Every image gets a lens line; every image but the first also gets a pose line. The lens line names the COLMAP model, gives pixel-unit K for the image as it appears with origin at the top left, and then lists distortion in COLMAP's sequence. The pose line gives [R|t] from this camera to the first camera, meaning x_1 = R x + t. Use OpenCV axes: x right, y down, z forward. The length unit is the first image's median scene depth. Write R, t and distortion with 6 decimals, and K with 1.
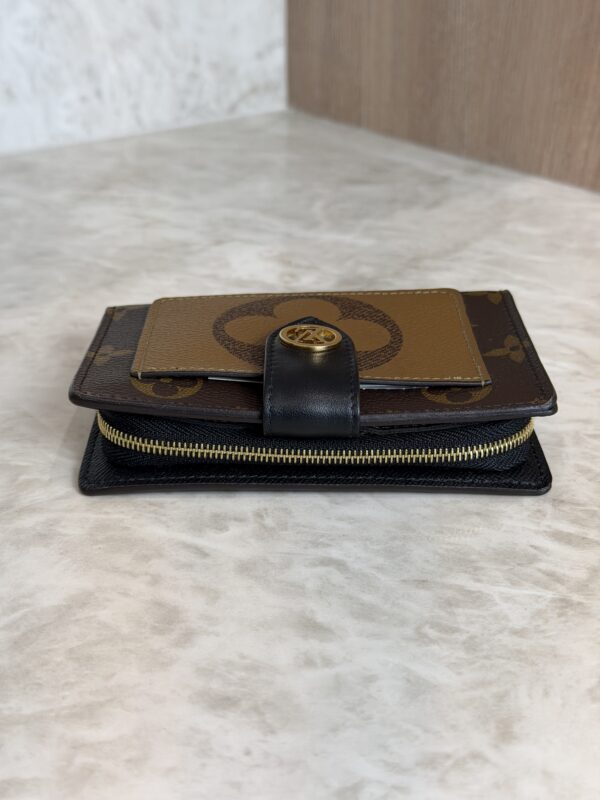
lens RADIAL K [[1152.3, 0, 295.8], [0, 1152.3, 400.7], [0, 0, 1]] dist [0.096585, 0.000000]
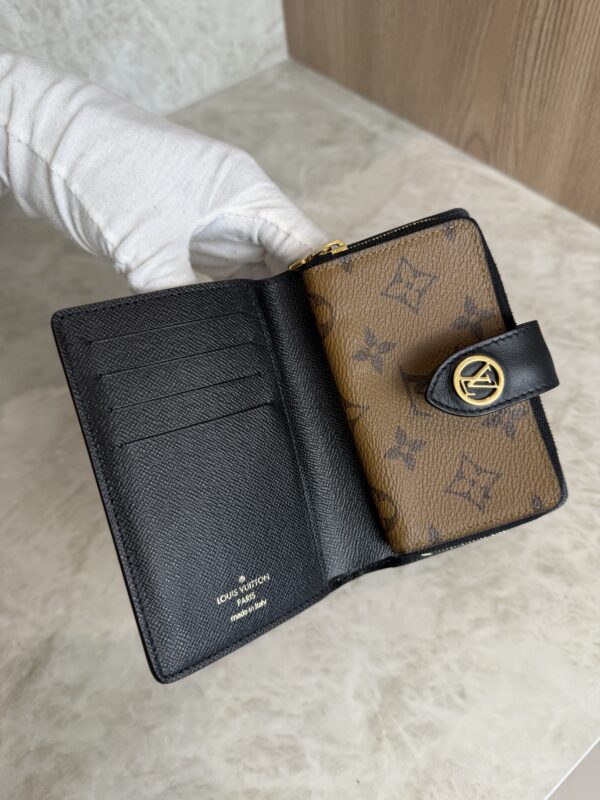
lens RADIAL K [[584.4, 0, 299.5], [0, 584.4, 404.7], [0, 0, 1]] dist [-0.028397, -0.010533]
pose [[0.995912, -0.042606, -0.079652, 0.139521], [0.076736, 0.864266, 0.497148, -0.592508], [0.047659, -0.501228, 0.864002, 0.033907]]
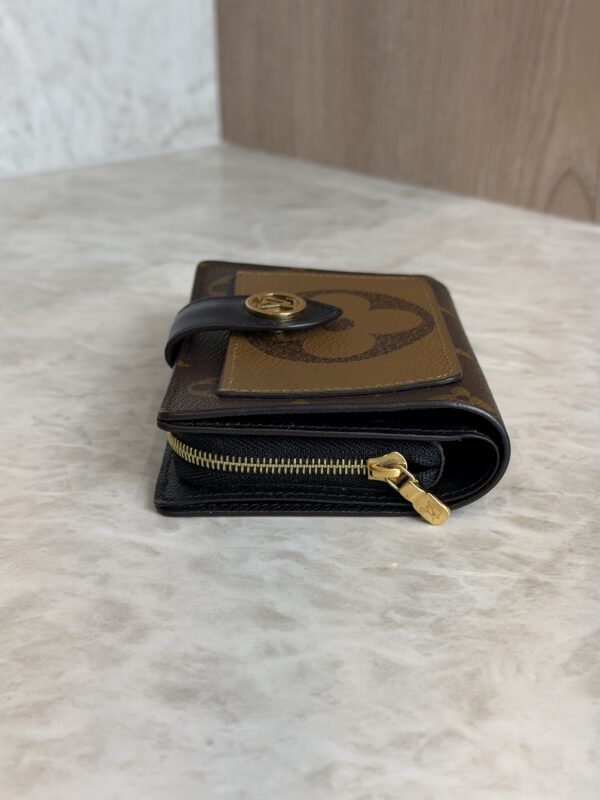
lens RADIAL K [[1152.3, 0, 300.5], [0, 1152.3, 408.0], [0, 0, 1]] dist [0.096585, 0.000000]
pose [[0.997796, -0.032121, 0.058056, -0.011081], [0.034890, 0.998270, -0.047316, 0.063246], [-0.056436, 0.049238, 0.997191, 0.037813]]
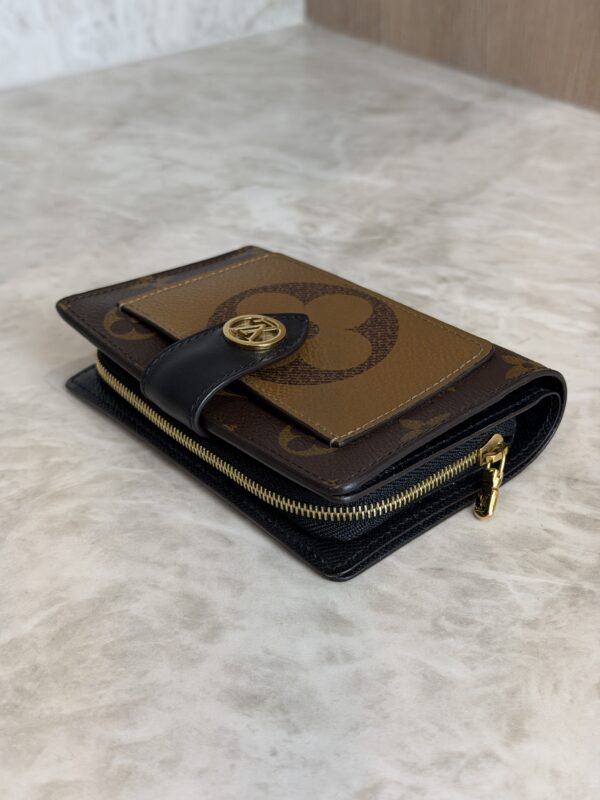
lens RADIAL K [[1152.3, 0, 297.1], [0, 1152.3, 401.8], [0, 0, 1]] dist [0.096585, 0.000000]
pose [[0.999683, -0.013468, -0.021272, 0.005616], [0.015701, 0.993965, 0.108564, -0.105130], [0.019682, -0.108864, 0.993862, -0.020516]]
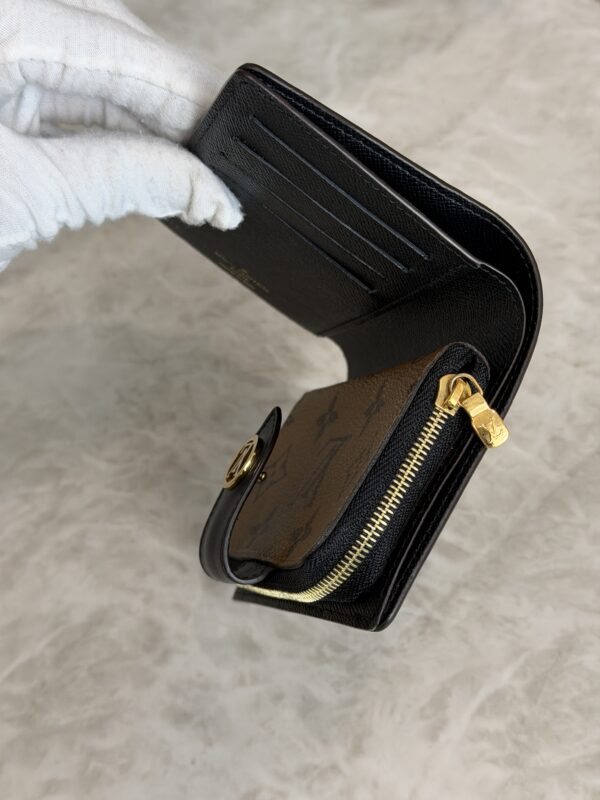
lens RADIAL K [[1152.3, 0, 300.9], [0, 1152.3, 402.3], [0, 0, 1]] dist [0.096585, 0.000000]
pose [[0.985635, -0.025534, -0.166950, 0.302608], [0.094551, 0.902503, 0.420177, -0.631459], [0.139944, -0.429926, 0.891953, -0.153919]]
